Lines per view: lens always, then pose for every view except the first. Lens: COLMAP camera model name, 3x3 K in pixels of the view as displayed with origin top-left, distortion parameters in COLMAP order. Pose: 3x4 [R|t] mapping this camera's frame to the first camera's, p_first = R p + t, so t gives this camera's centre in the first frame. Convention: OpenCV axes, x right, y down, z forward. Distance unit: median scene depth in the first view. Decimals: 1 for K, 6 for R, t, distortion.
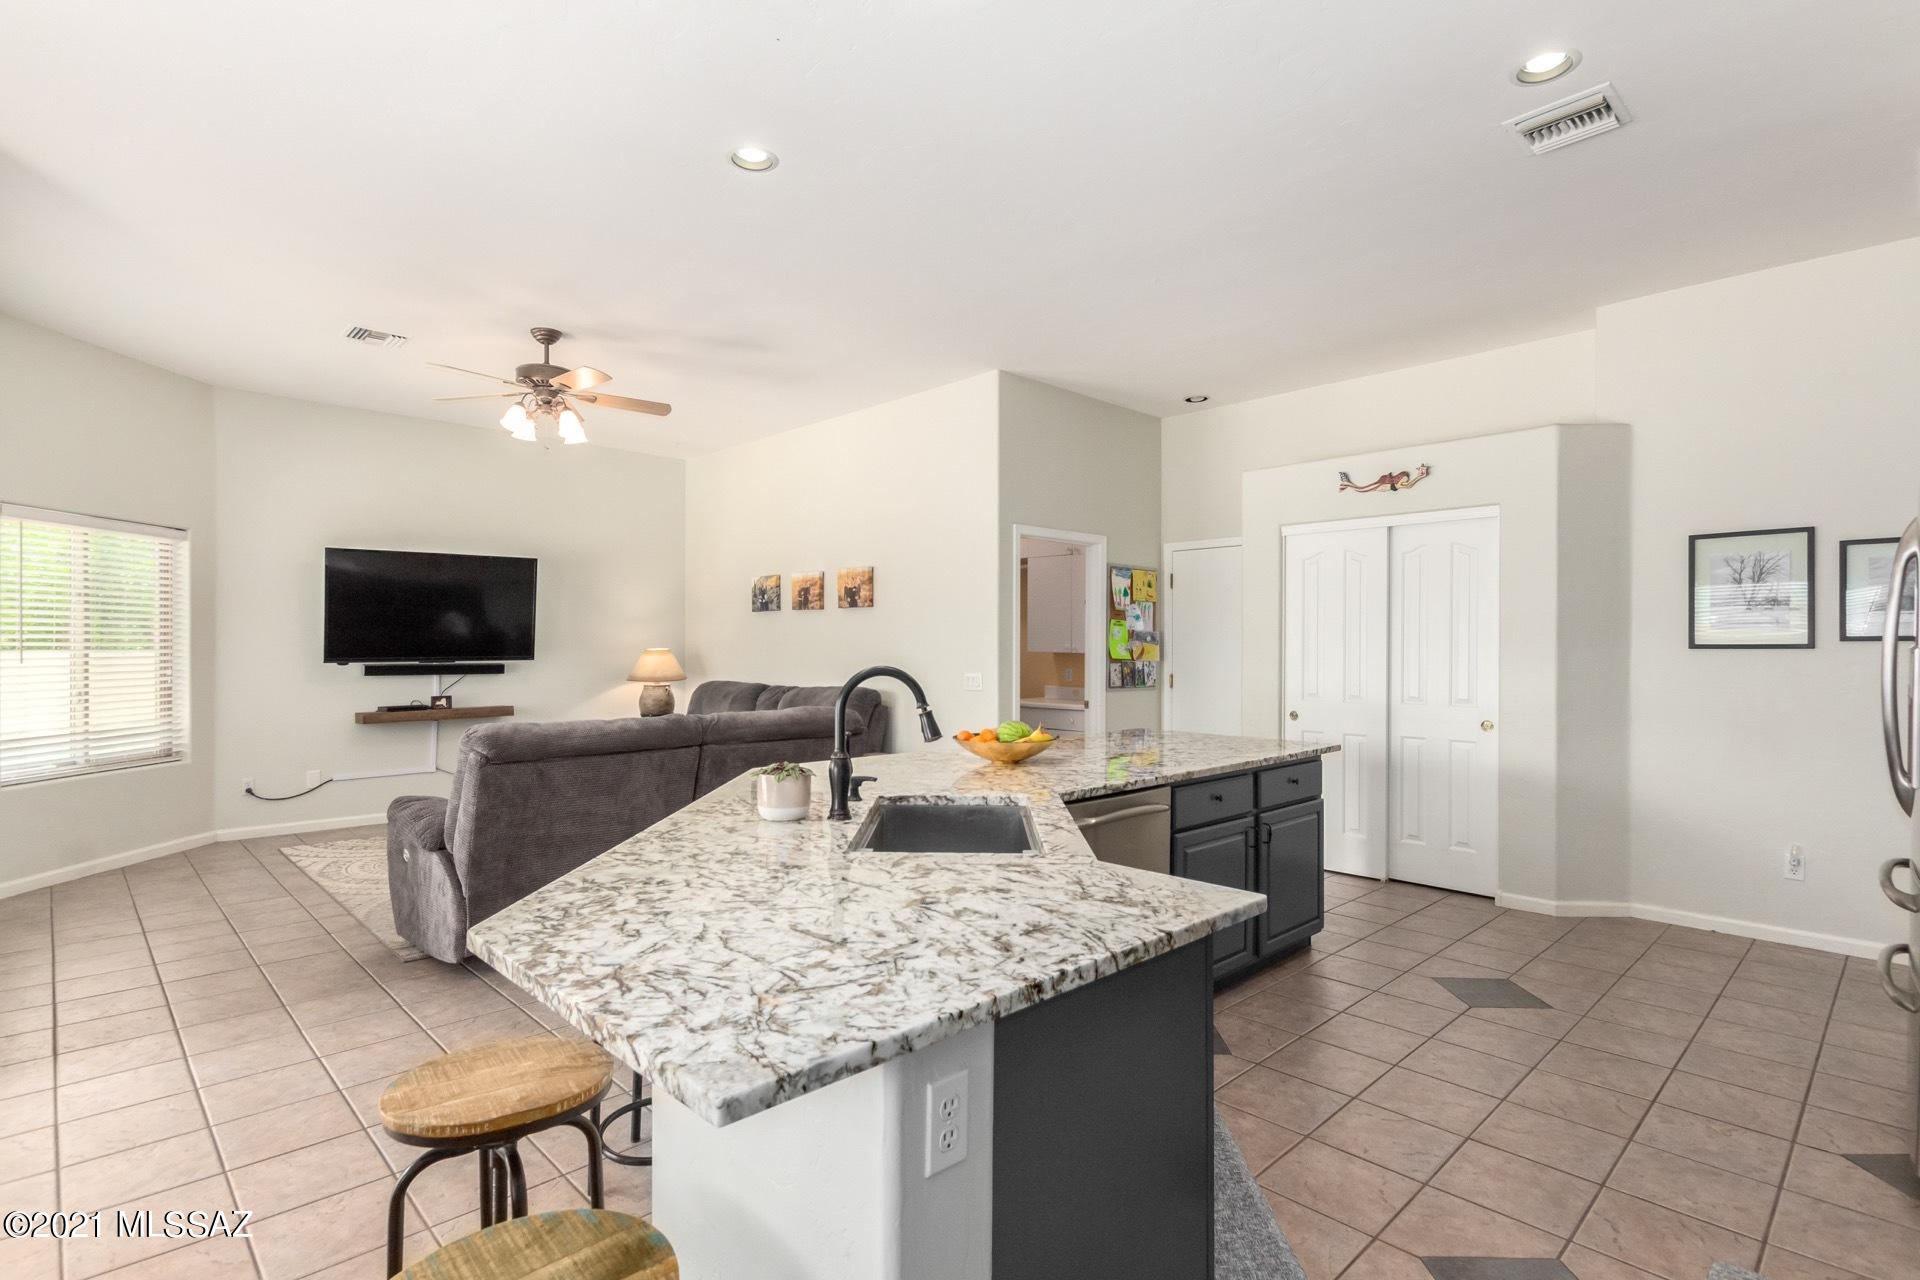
lens RADIAL K [[933.2, 0, 961.9], [0, 933.2, 643.6], [0, 0, 1]] dist [0.015426, -0.005665]
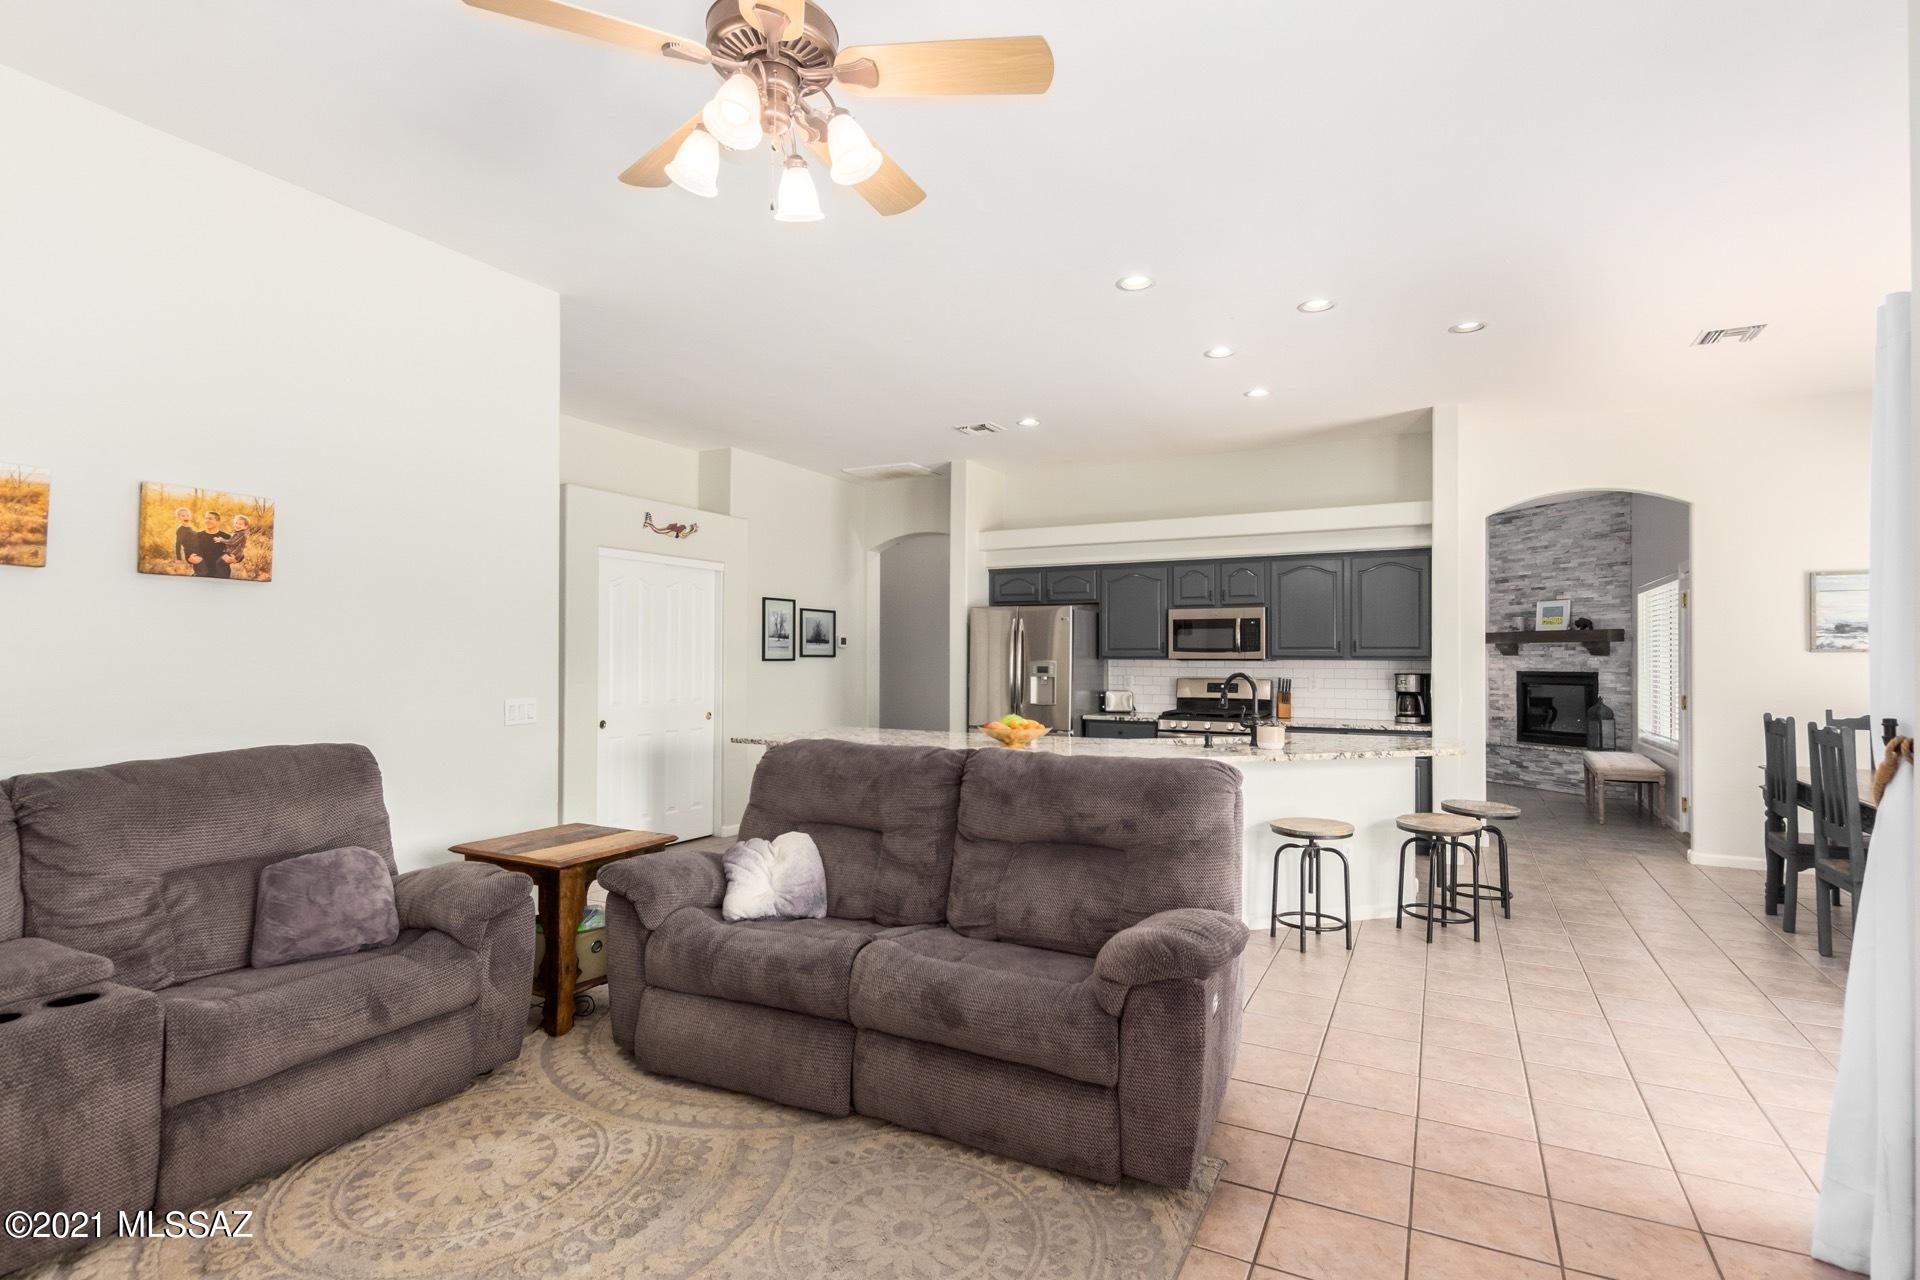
lens RADIAL K [[933.2, 0, 960.4], [0, 933.2, 644.8], [0, 0, 1]] dist [0.015426, -0.005665]
pose [[-0.320493, 0.011212, 0.947185, -0.677742], [-0.006742, 0.999878, -0.014117, -0.001862], [-0.947227, -0.010910, -0.320378, 0.812820]]
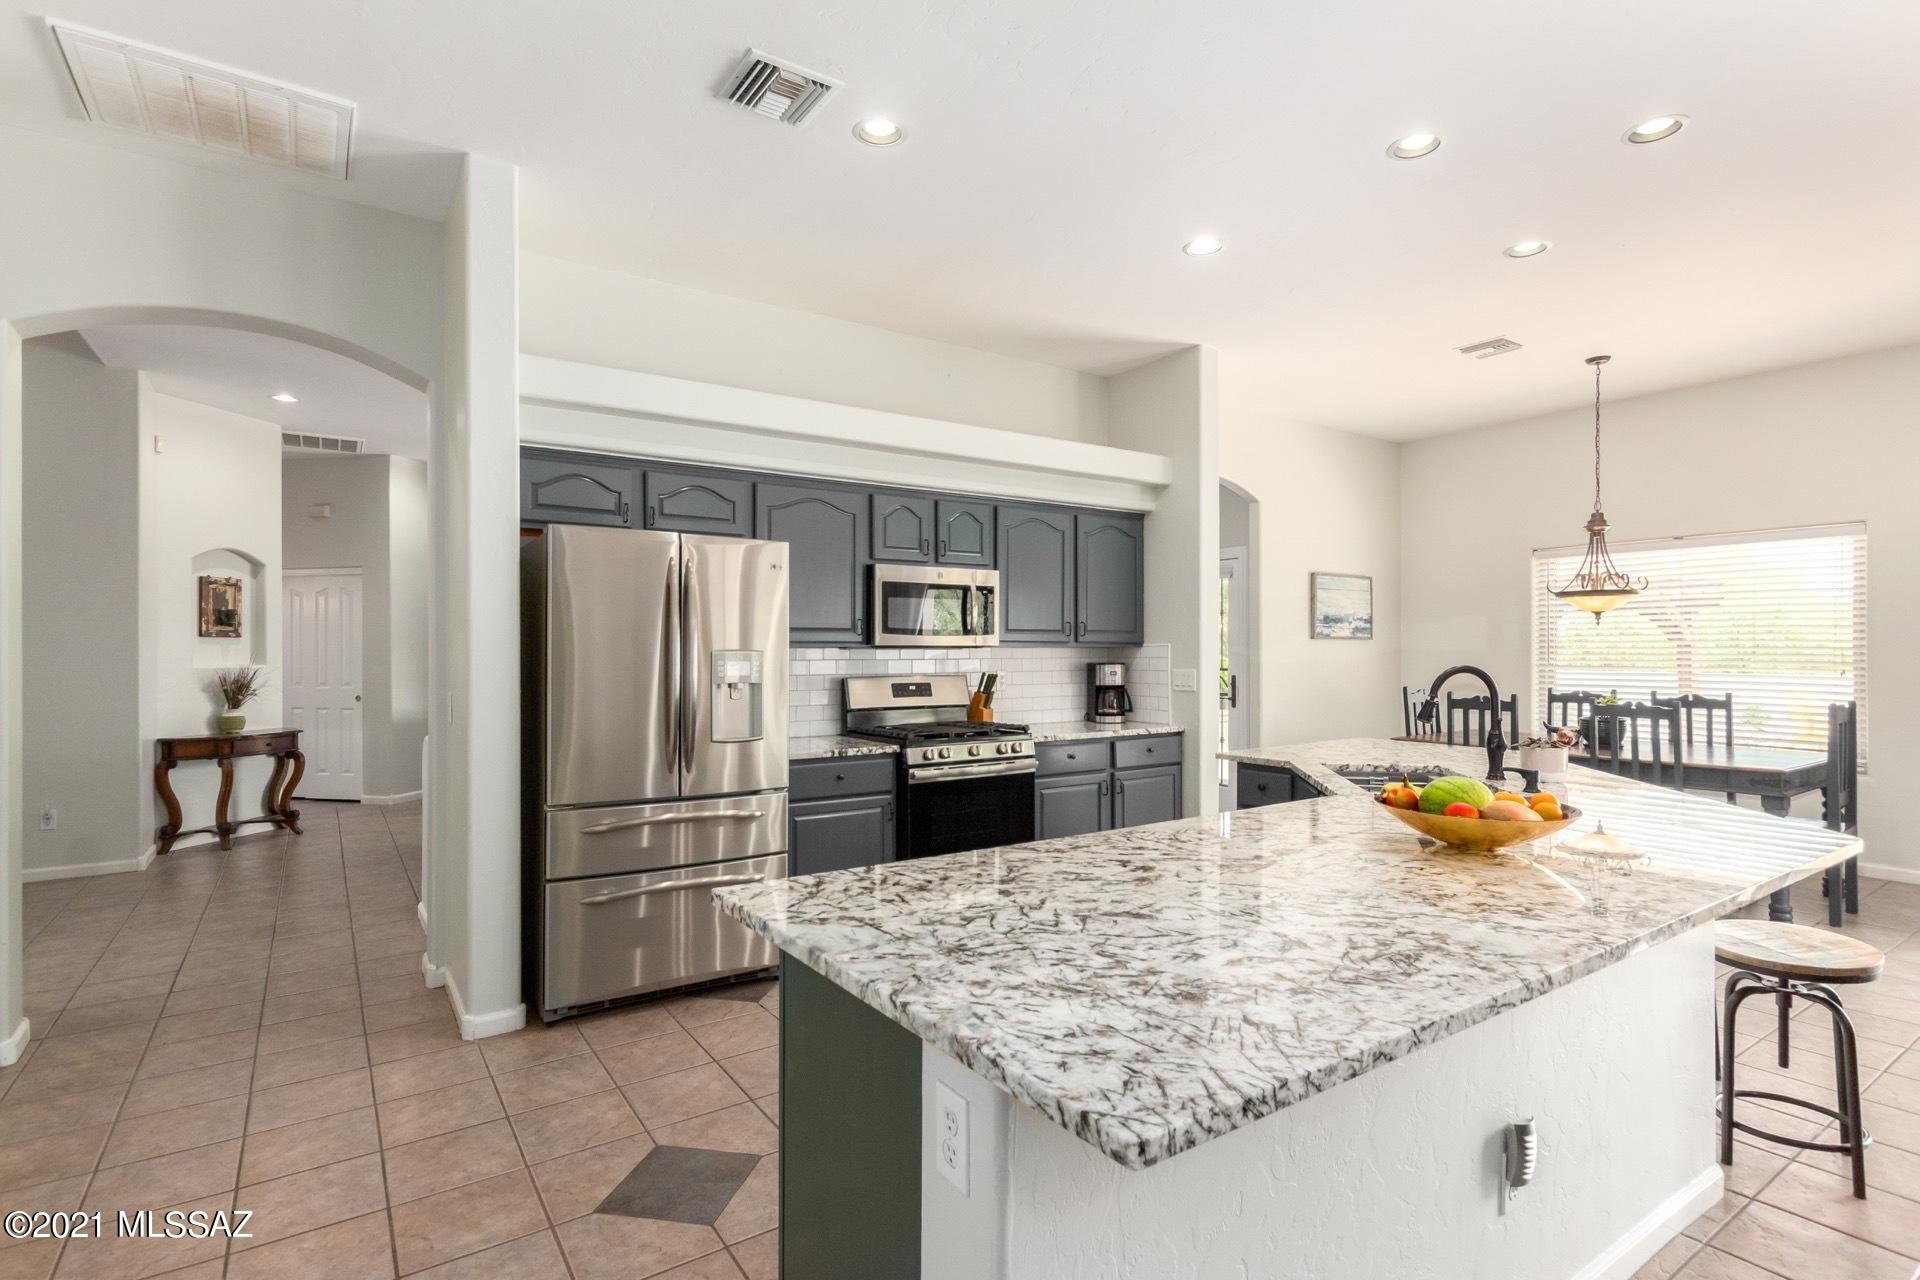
lens RADIAL K [[933.2, 0, 952.7], [0, 933.2, 642.6], [0, 0, 1]] dist [0.015426, -0.005665]
pose [[-0.984447, -0.005022, 0.175610, 0.135202], [-0.005944, 0.999971, -0.004723, -0.002126], [-0.175581, -0.005694, -0.984448, 0.872147]]
